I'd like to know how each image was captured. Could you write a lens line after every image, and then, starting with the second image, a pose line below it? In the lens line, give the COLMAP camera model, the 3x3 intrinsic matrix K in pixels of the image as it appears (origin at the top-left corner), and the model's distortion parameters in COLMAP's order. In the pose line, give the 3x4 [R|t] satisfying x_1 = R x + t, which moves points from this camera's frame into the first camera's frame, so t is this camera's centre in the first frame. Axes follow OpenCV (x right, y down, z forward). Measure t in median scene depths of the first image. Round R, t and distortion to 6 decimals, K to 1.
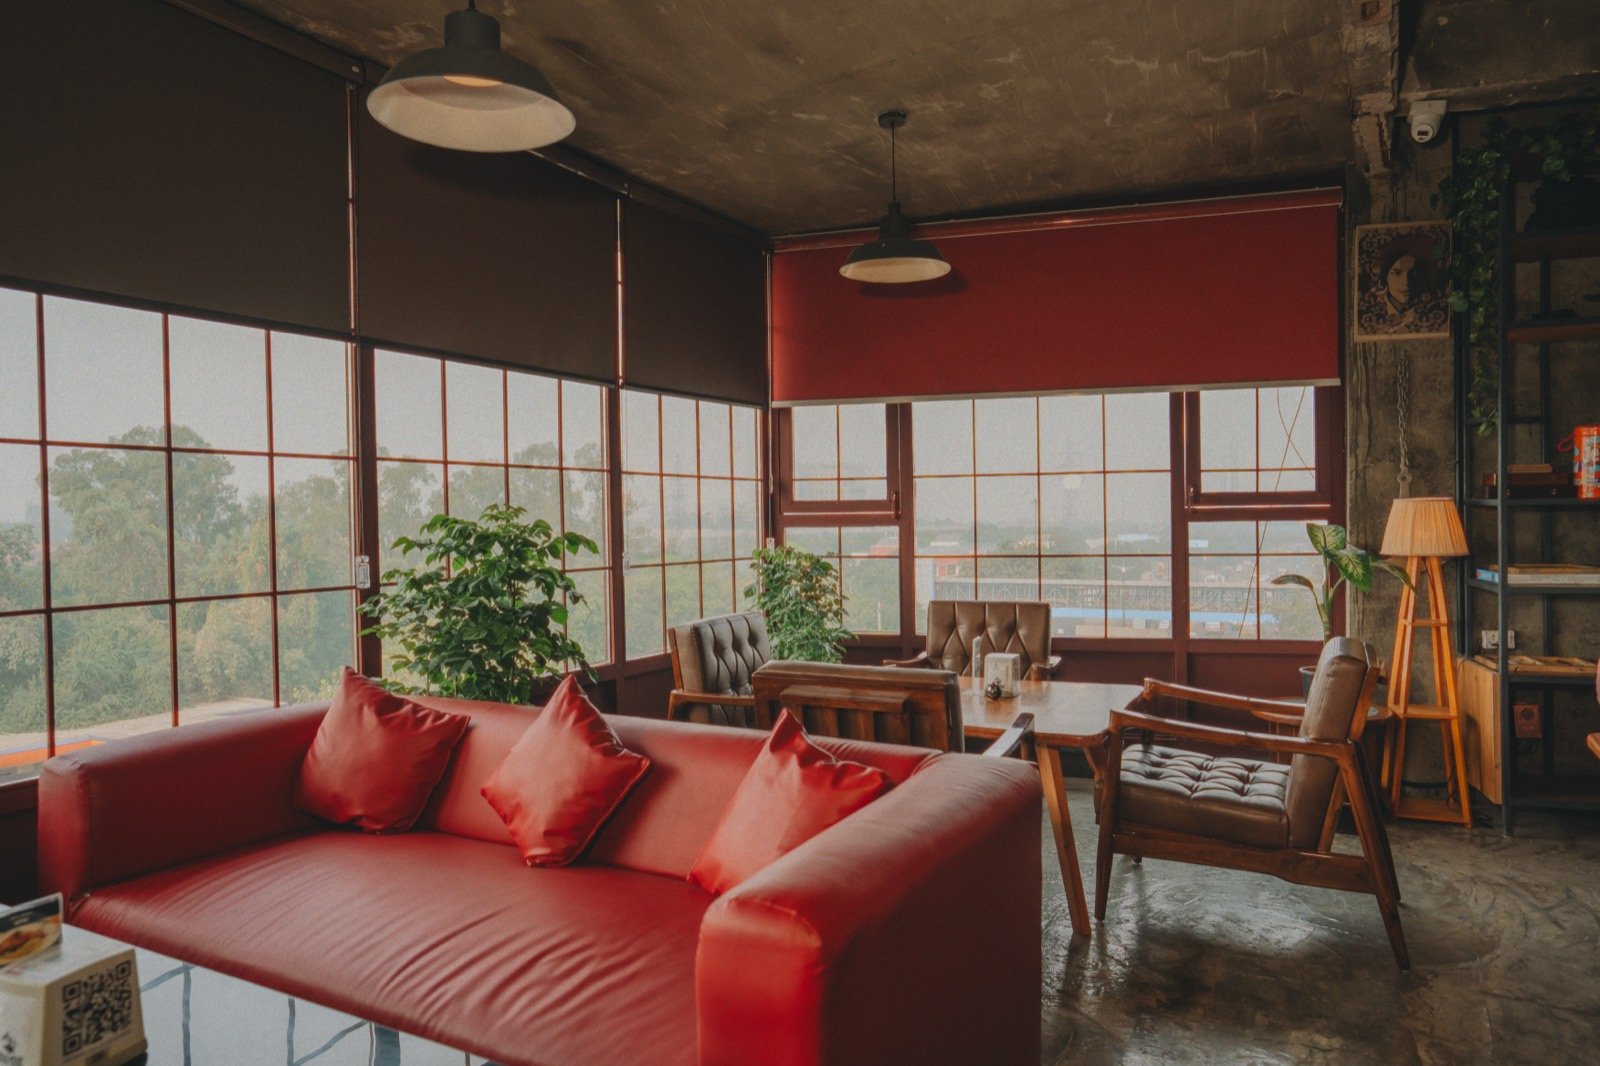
lens RADIAL K [[1058.8, 0, 796.0], [0, 1058.8, 527.7], [0, 0, 1]] dist [-0.023733, 0.030034]
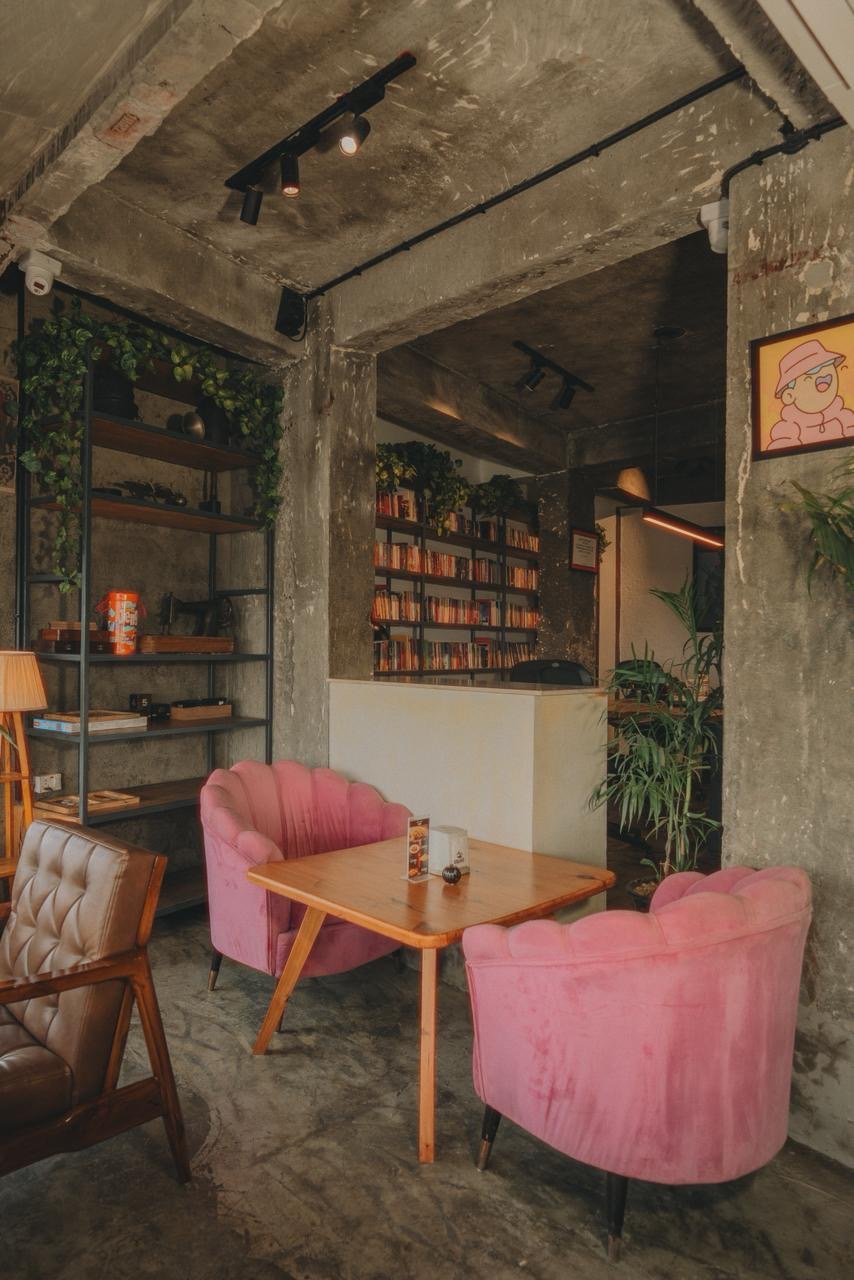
lens RADIAL K [[847.0, 0, 421.6], [0, 847.0, 640.2], [0, 0, 1]] dist [-0.023733, 0.030034]
pose [[0.290255, 0.021915, 0.956698, -0.047108], [-0.005223, 0.999759, -0.021317, -0.022626], [-0.956935, 0.001191, 0.290300, 0.376195]]
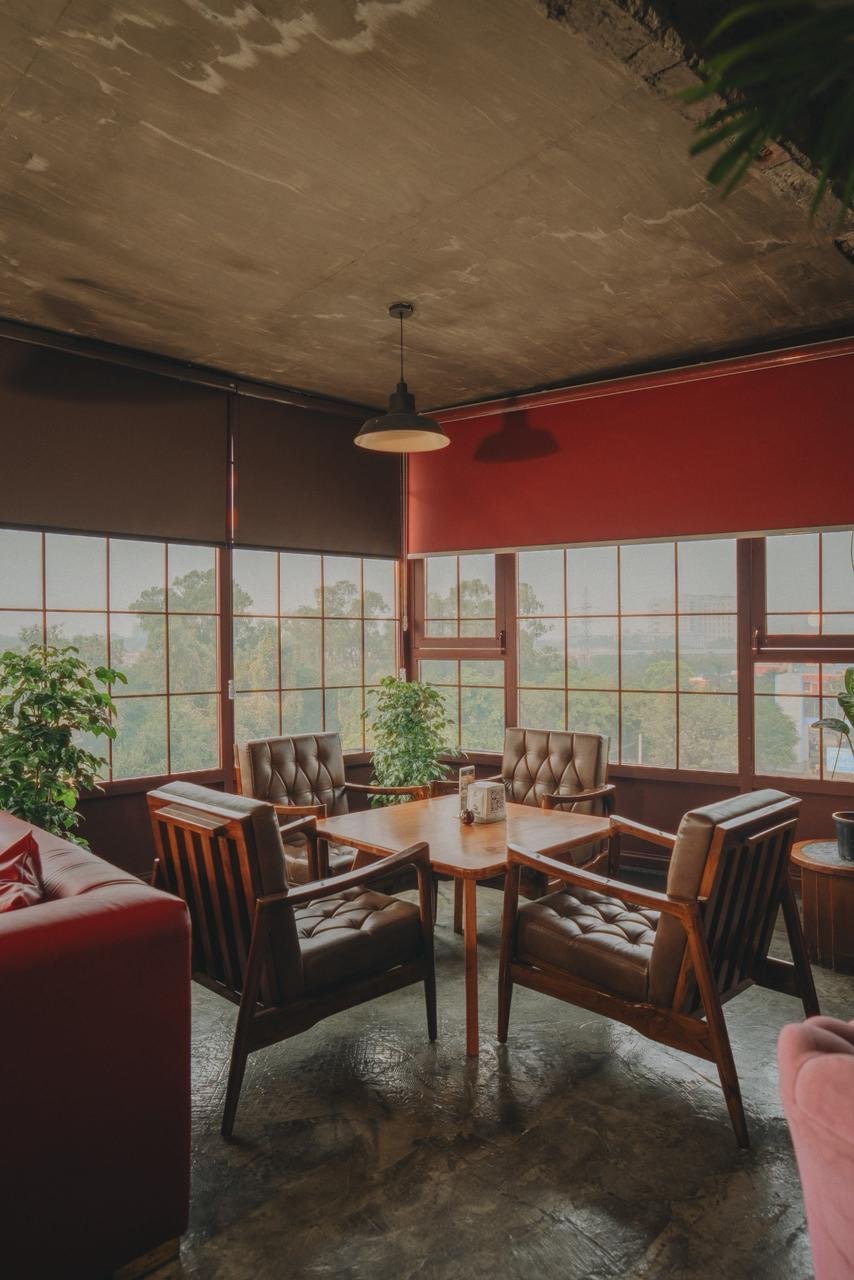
lens RADIAL K [[847.0, 0, 423.5], [0, 847.0, 640.5], [0, 0, 1]] dist [-0.023733, 0.030034]
pose [[0.954367, 0.010590, -0.298450, 0.333627], [-0.012661, 0.999907, -0.005006, -0.020602], [0.298369, 0.008557, 0.954412, 0.114577]]
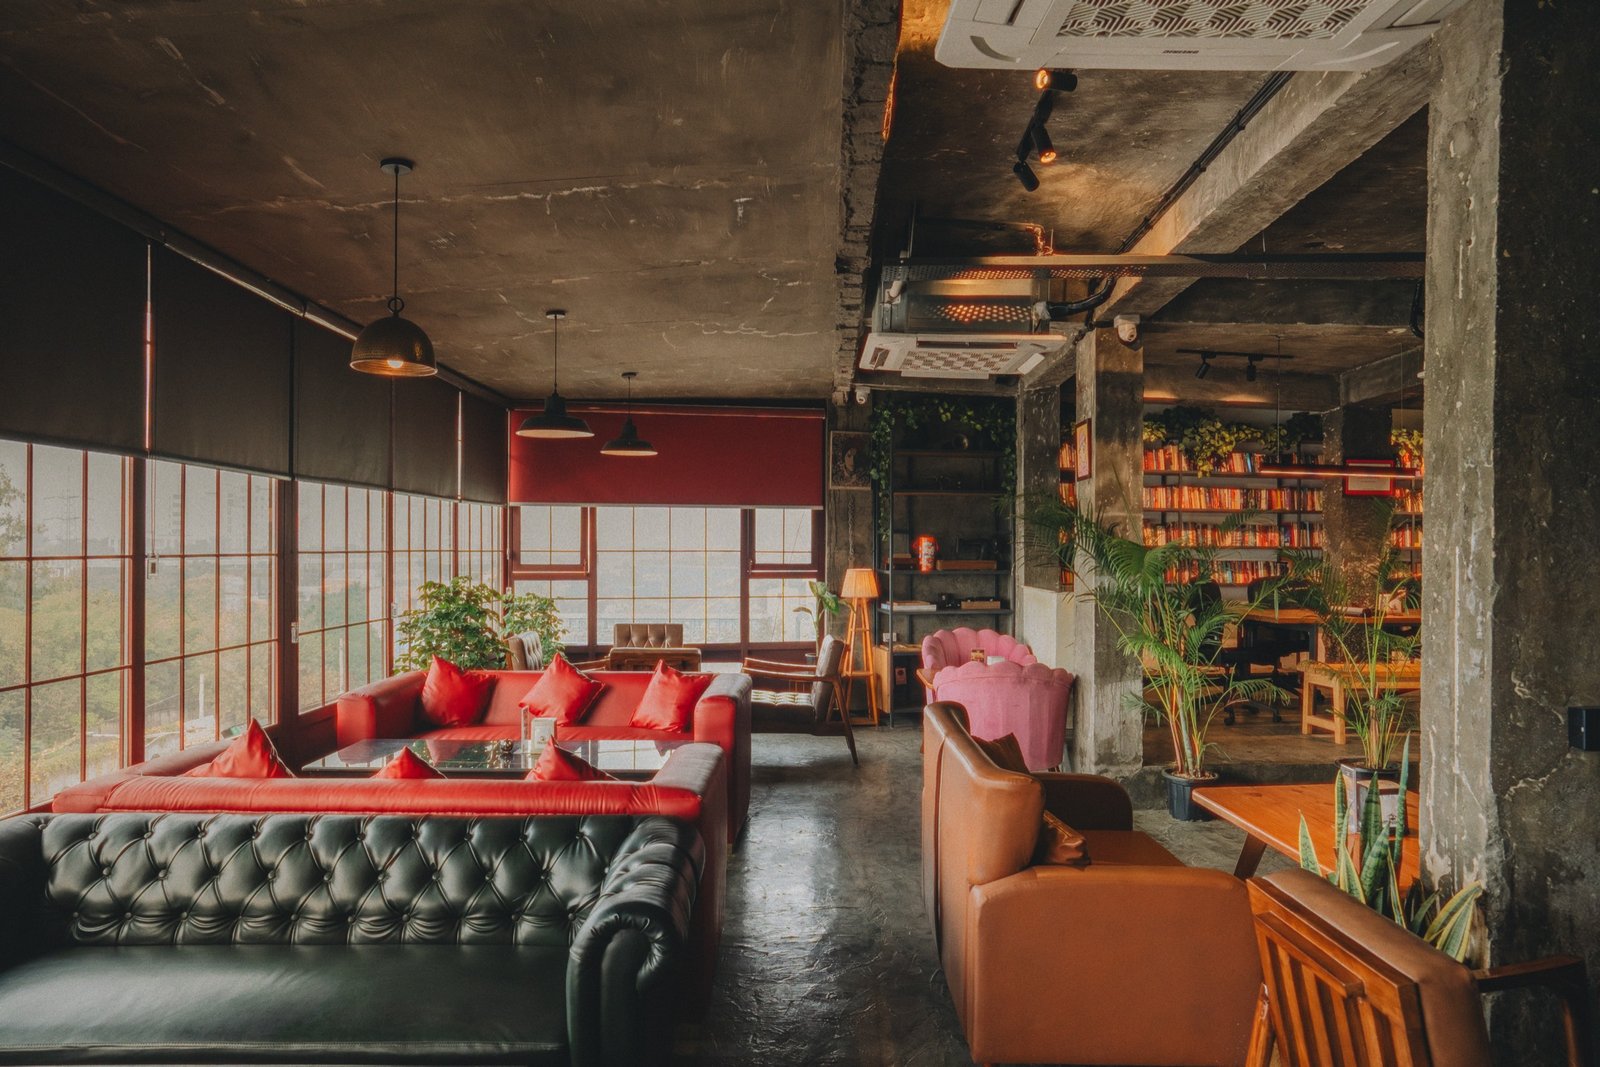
lens RADIAL K [[1058.8, 0, 796.4], [0, 1058.8, 538.8], [0, 0, 1]] dist [-0.023733, 0.030034]
pose [[0.881088, 0.018957, 0.472571, -0.468896], [-0.009217, 0.999695, -0.022917, -0.037024], [-0.472862, 0.015836, 0.880994, -0.728631]]
